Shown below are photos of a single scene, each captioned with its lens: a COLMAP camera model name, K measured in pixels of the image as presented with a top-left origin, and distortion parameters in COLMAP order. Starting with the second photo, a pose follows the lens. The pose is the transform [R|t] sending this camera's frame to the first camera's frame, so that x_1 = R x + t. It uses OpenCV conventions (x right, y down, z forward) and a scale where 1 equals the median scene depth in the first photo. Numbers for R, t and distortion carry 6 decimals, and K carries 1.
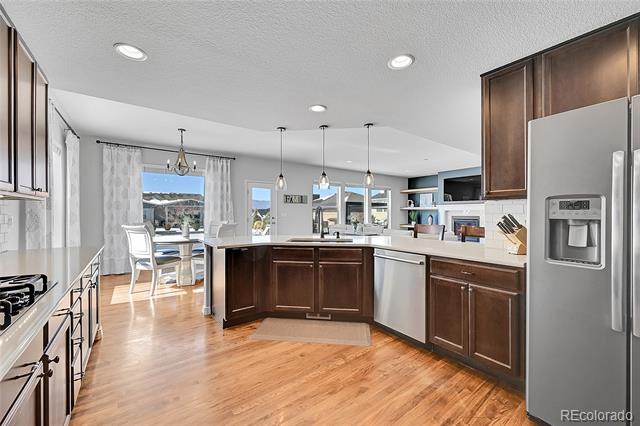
lens RADIAL K [[260.9, 0, 339.8], [0, 260.9, 213.7], [0, 0, 1]] dist [-0.000868, 0.000239]
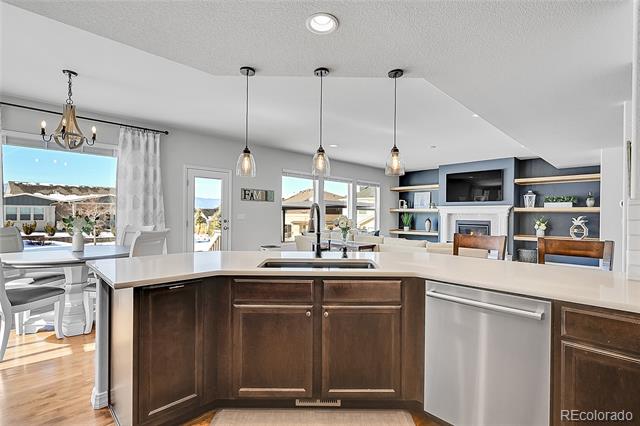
lens RADIAL K [[304.8, 0, 344.8], [0, 304.8, 216.8], [0, 0, 1]] dist [-0.000766, -0.001481]
pose [[0.990957, 0.010172, 0.133792, -0.071836], [-0.010539, 0.999942, 0.002034, -0.000794], [-0.133763, -0.003426, 0.991007, 0.218632]]
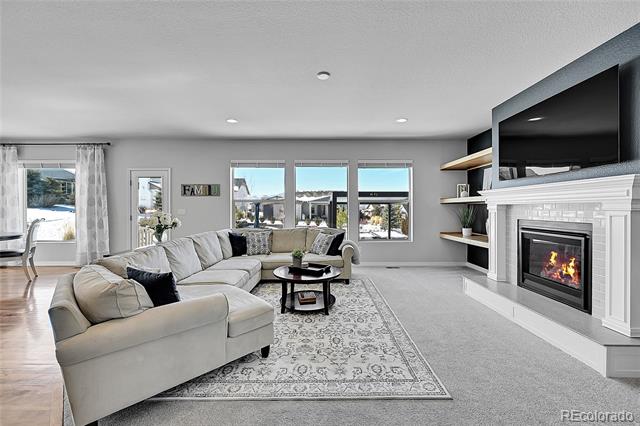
lens RADIAL K [[260.9, 0, 322.0], [0, 260.9, 208.3], [0, 0, 1]] dist [-0.000868, 0.000239]
pose [[0.771014, 0.002618, -0.636813, 0.885093], [-0.004025, 0.999992, -0.000763, -0.011164], [0.636805, 0.003151, 0.771018, 1.082284]]
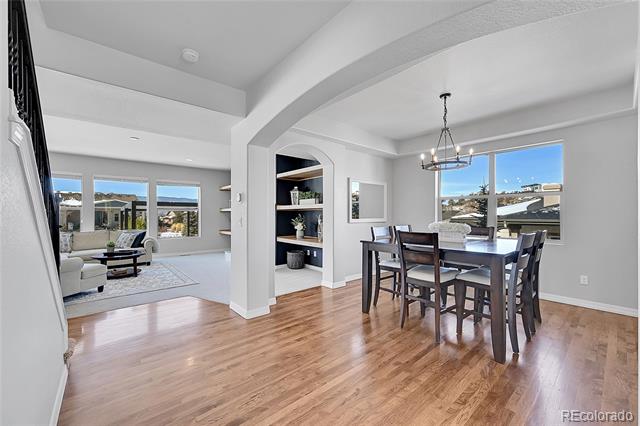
lens RADIAL K [[260.9, 0, 329.4], [0, 260.9, 214.4], [0, 0, 1]] dist [-0.000868, 0.000239]
pose [[0.999316, 0.002903, 0.036877, 1.261261], [-0.002690, 0.999979, -0.005813, -0.007641], [-0.036893, 0.005710, 0.999303, 0.451118]]
